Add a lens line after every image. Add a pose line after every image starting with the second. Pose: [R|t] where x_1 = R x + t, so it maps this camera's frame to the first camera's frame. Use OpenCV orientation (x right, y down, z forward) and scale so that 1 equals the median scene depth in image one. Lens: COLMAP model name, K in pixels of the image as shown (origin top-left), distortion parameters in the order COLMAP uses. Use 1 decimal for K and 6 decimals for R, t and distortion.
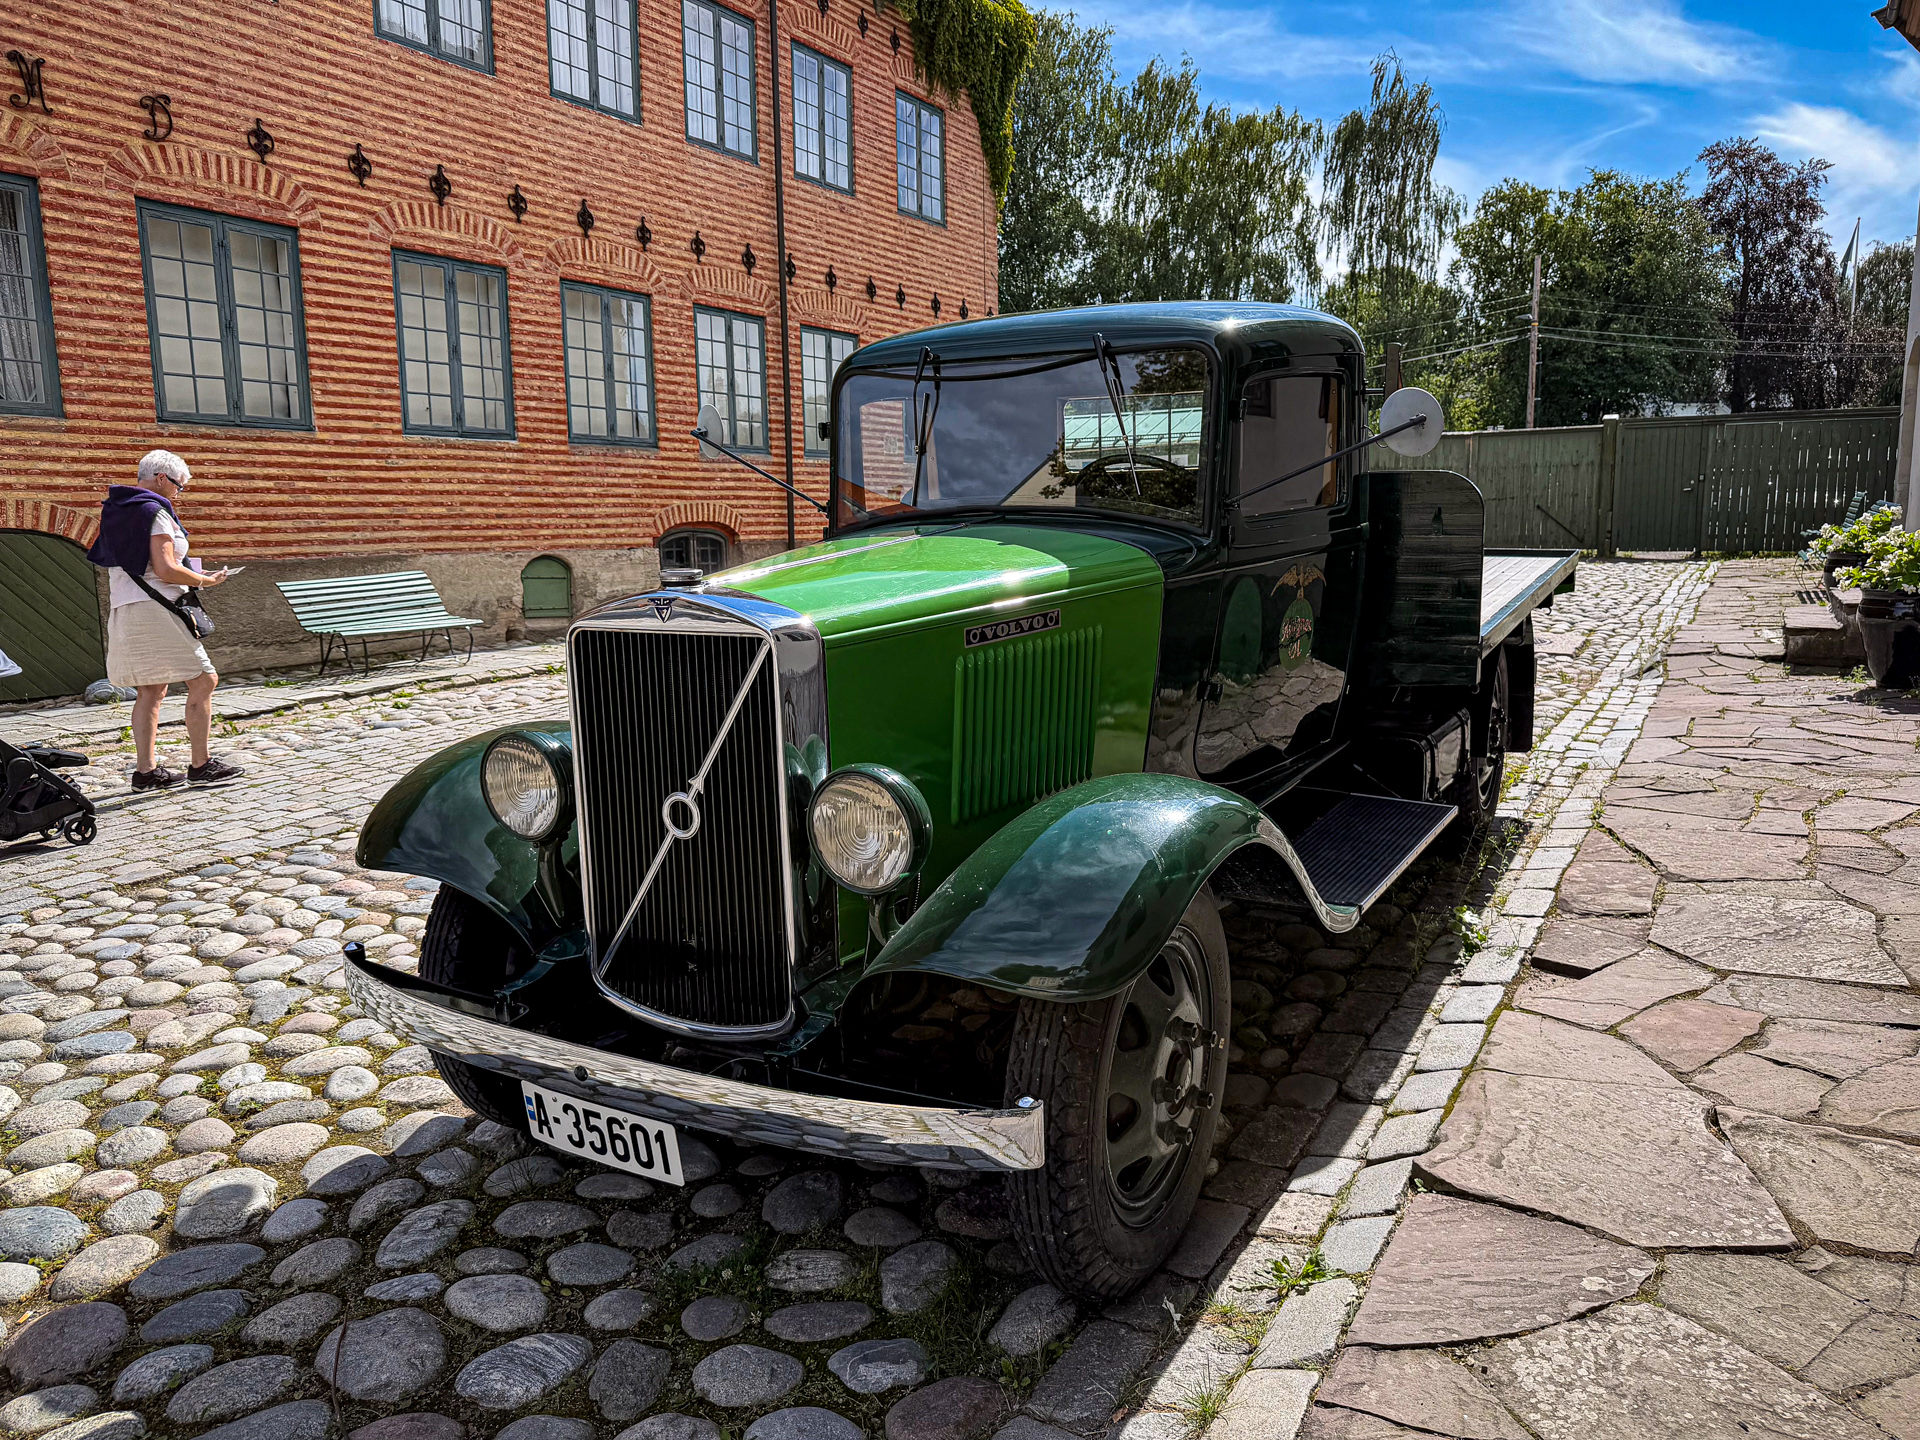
lens RADIAL K [[1391.4, 0, 960.7], [0, 1391.4, 722.6], [0, 0, 1]] dist [-0.021963, 0.020874]
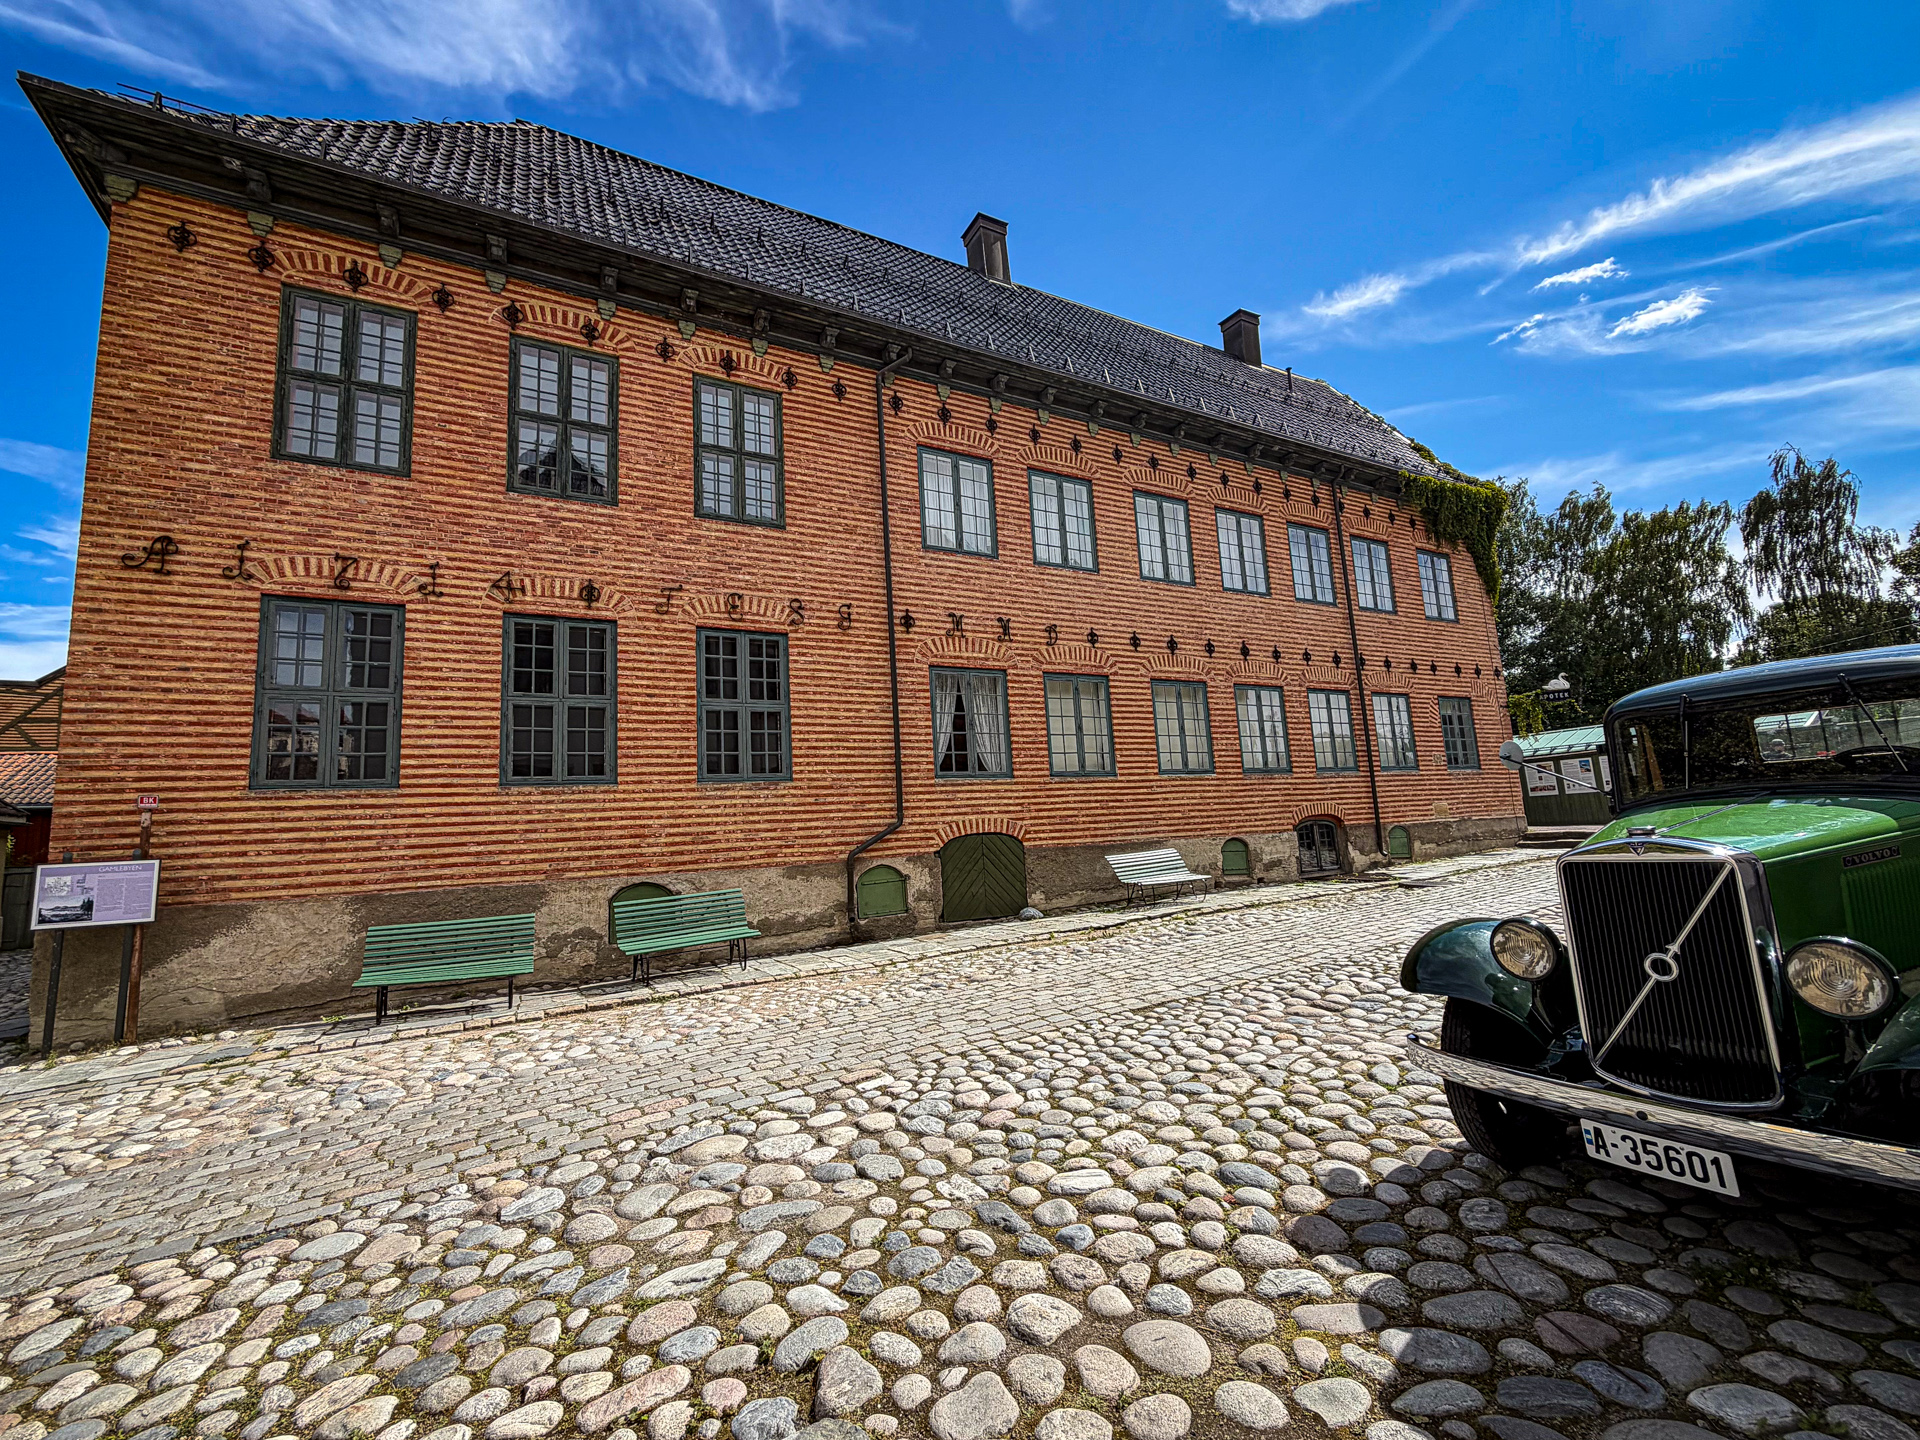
lens RADIAL K [[824.7, 0, 962.4], [0, 824.7, 712.6], [0, 0, 1]] dist [0.001389, -0.000121]
pose [[0.861670, -0.109494, -0.495516, -0.080639], [-0.028578, 0.964425, -0.262806, 0.011062], [0.506664, 0.240613, 0.827887, -0.077023]]
